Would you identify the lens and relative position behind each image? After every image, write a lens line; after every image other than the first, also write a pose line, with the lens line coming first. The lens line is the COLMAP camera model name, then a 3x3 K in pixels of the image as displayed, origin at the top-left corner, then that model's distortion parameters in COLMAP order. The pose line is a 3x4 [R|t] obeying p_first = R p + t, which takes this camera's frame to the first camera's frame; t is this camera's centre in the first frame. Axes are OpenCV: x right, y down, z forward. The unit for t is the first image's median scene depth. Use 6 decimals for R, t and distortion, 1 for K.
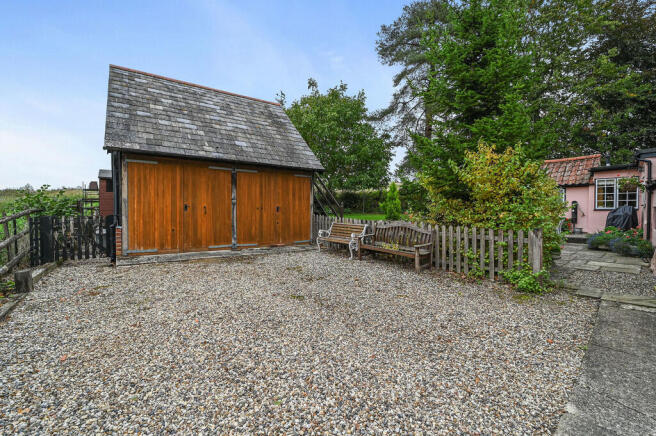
lens RADIAL K [[258.8, 0, 328.1], [0, 258.8, 216.0], [0, 0, 1]] dist [0.001841, 0.000587]
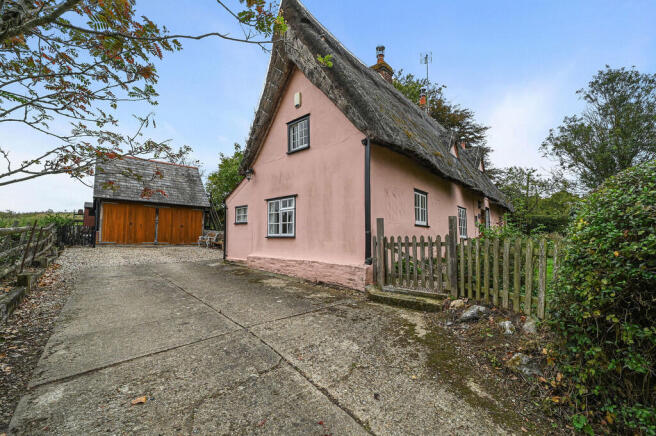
lens RADIAL K [[253.6, 0, 328.1], [0, 253.6, 230.1], [0, 0, 1]] dist [0.000638, 0.000128]
pose [[0.997369, 0.016415, 0.070605, 0.869923], [-0.012626, 0.998473, -0.053782, 0.102993], [-0.071380, 0.052749, 0.996053, -1.126624]]
